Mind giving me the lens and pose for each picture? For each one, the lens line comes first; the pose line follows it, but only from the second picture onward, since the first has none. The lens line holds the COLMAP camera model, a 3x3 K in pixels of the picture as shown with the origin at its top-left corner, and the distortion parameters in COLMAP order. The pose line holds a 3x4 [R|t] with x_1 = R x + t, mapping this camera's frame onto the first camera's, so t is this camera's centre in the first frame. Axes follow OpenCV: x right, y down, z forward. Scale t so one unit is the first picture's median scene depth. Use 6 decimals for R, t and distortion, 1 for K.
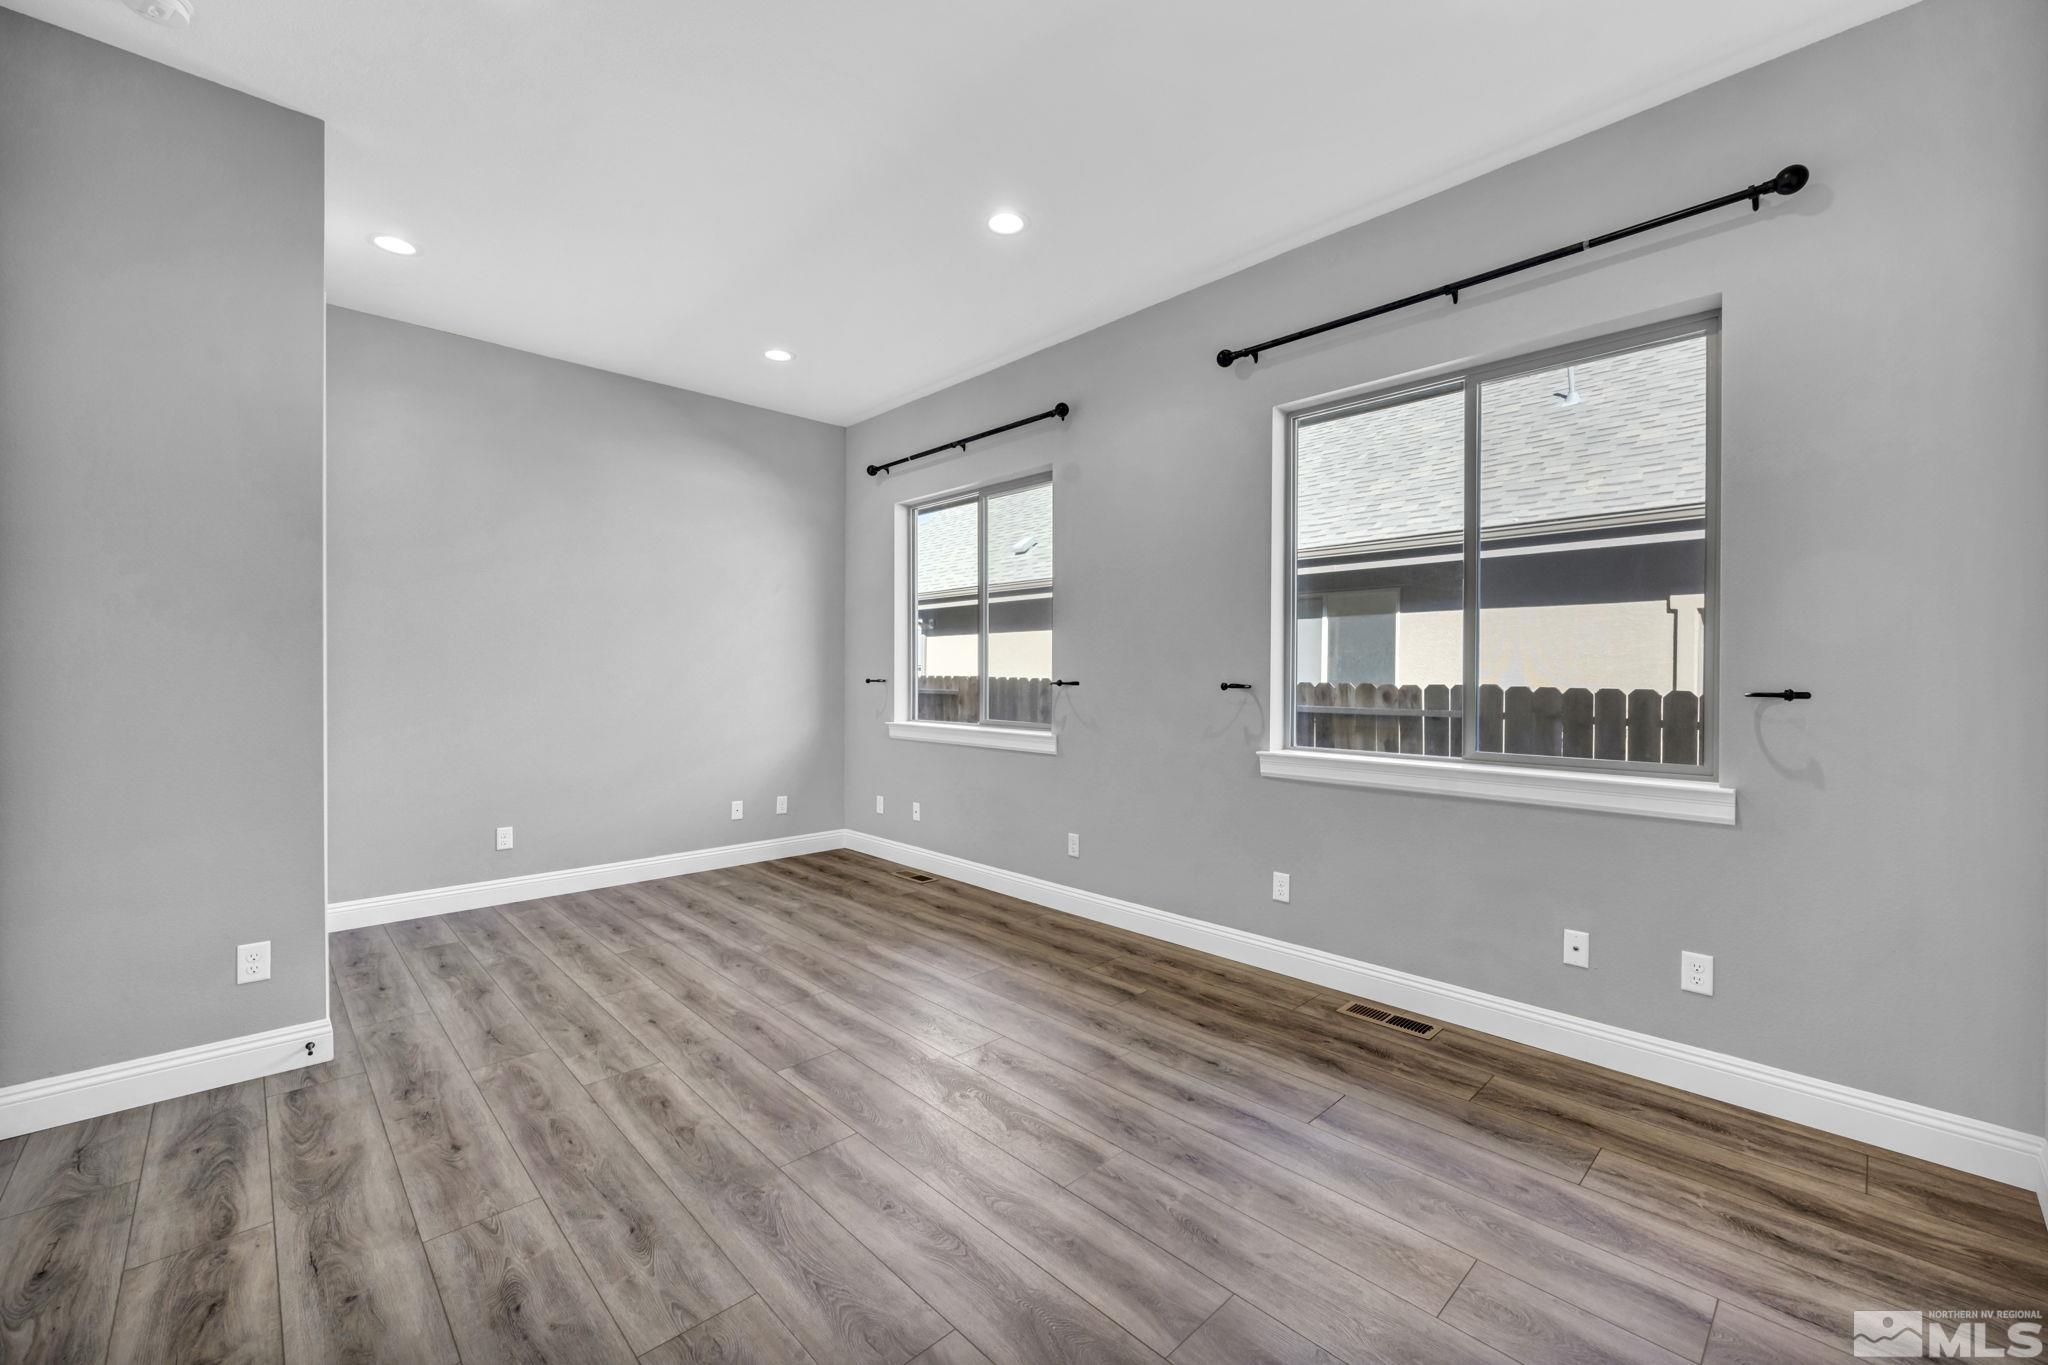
lens RADIAL K [[845.2, 0, 1030.7], [0, 845.2, 681.0], [0, 0, 1]] dist [-0.000946, -0.000411]
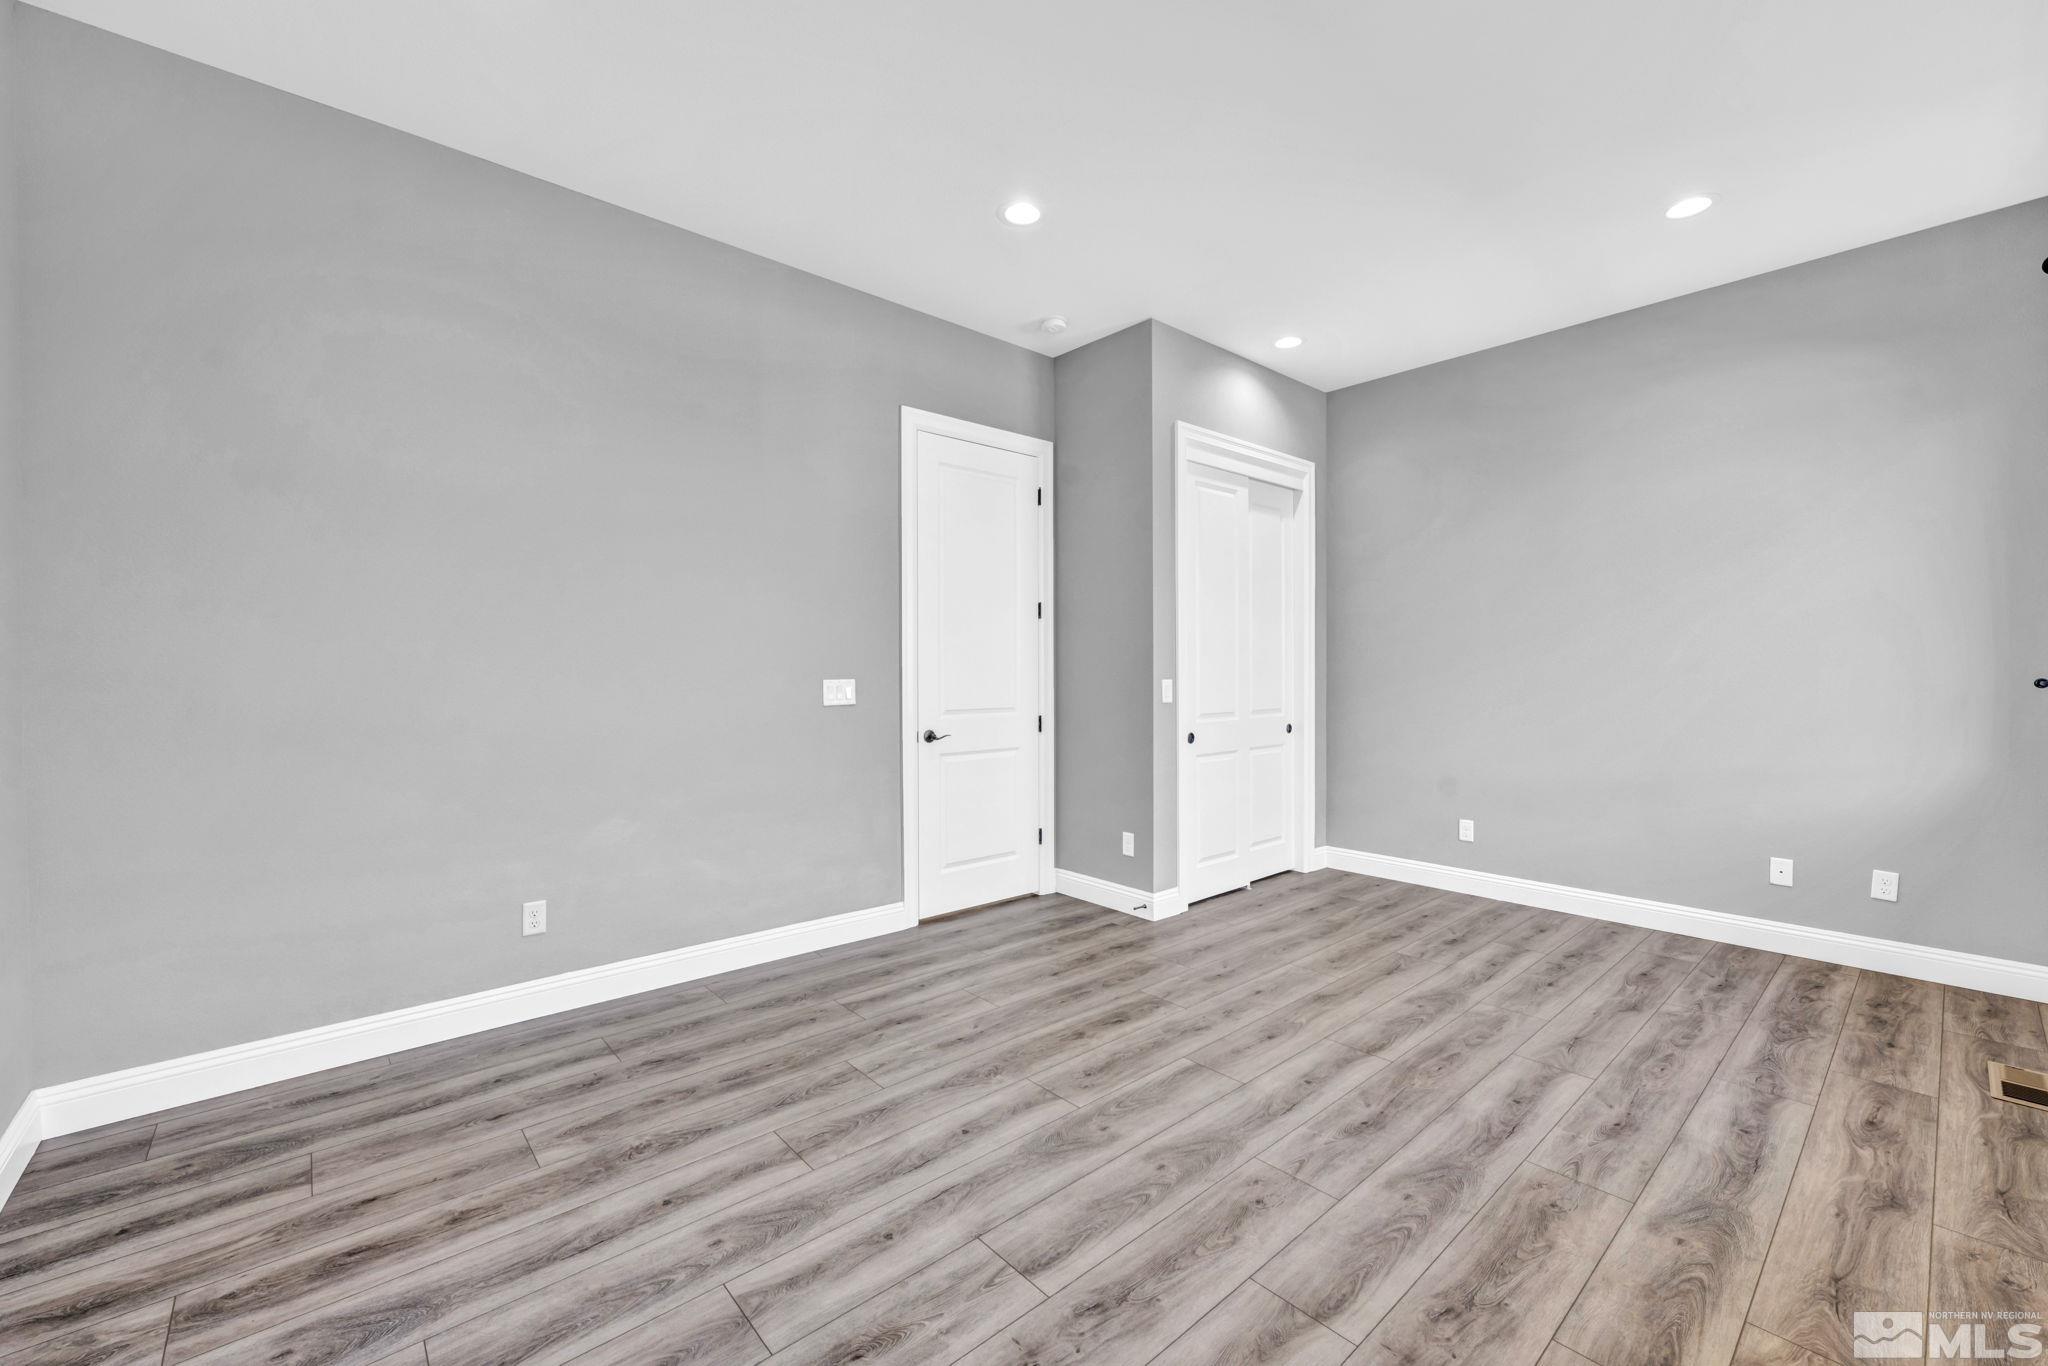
lens RADIAL K [[845.2, 0, 1030.7], [0, 845.2, 681.5], [0, 0, 1]] dist [-0.000946, -0.000411]
pose [[-0.071841, 0.009219, -0.997373, 0.551735], [-0.005019, 0.999941, 0.009604, -0.005463], [0.997403, 0.005695, -0.071791, 0.658359]]
